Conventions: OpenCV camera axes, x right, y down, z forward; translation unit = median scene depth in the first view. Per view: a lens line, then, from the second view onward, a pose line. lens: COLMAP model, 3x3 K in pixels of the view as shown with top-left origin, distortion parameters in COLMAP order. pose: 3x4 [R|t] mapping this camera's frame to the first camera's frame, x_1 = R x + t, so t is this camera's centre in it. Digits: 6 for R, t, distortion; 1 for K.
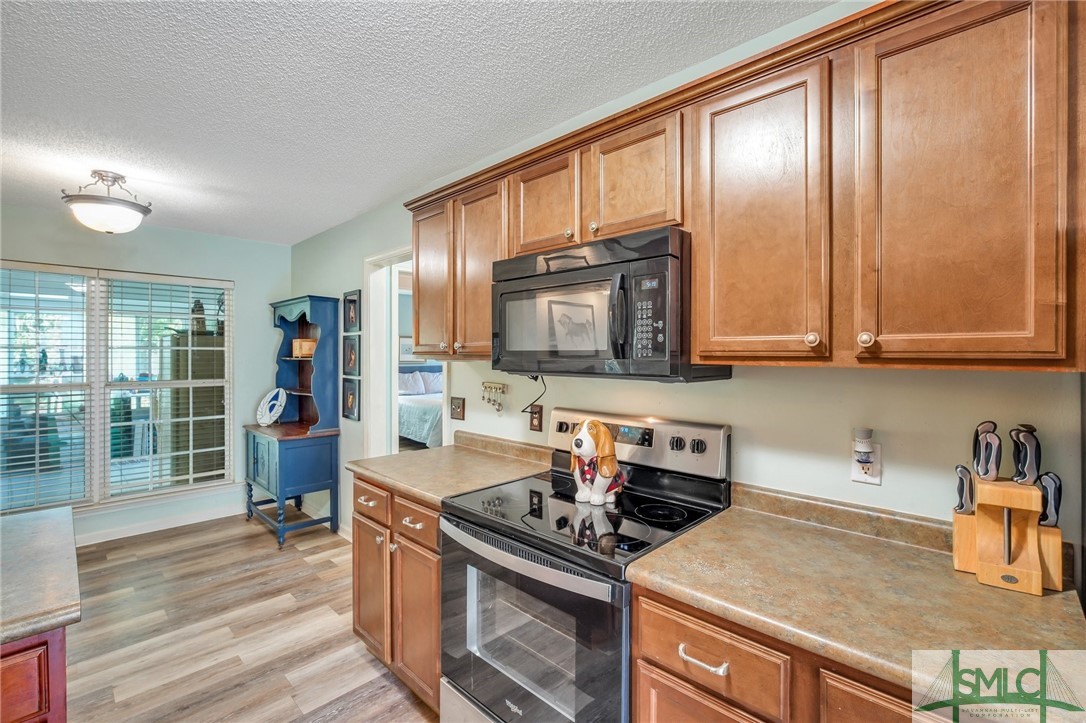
lens RADIAL K [[485.1, 0, 542.3], [0, 485.1, 356.1], [0, 0, 1]] dist [-0.002155, 0.002856]
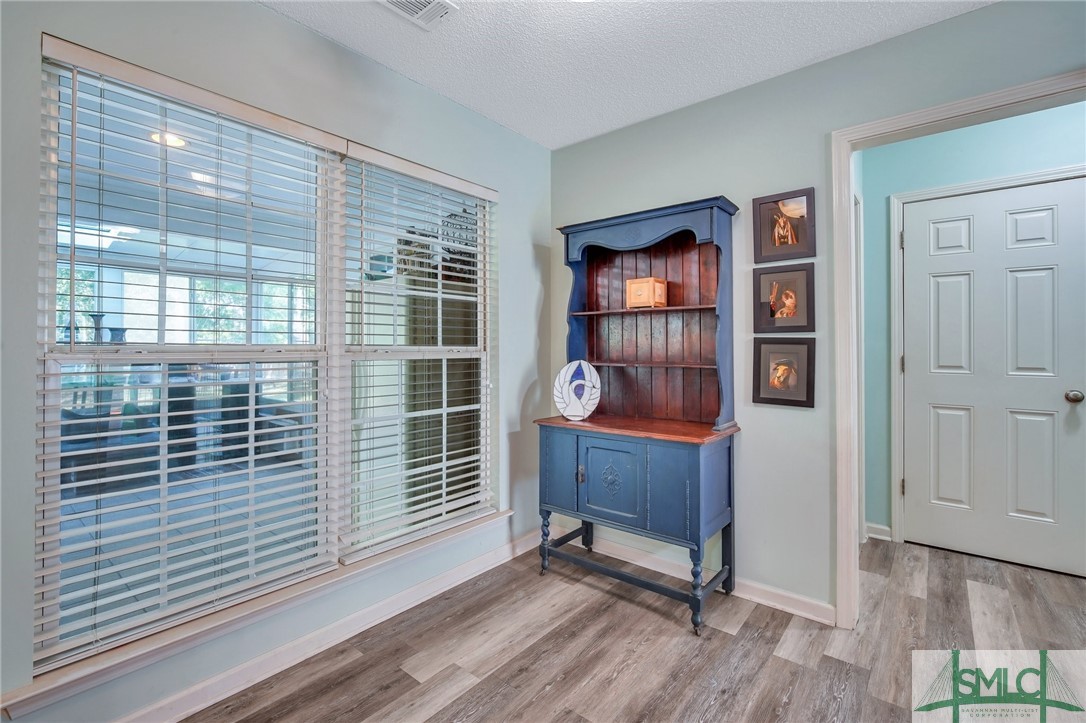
lens RADIAL K [[485.1, 0, 552.4], [0, 485.1, 345.6], [0, 0, 1]] dist [-0.002155, 0.002856]
pose [[0.993643, -0.000810, 0.112574, -0.780882], [0.001910, 0.999952, -0.009659, 0.064516], [-0.112561, 0.009813, 0.993596, 0.454334]]
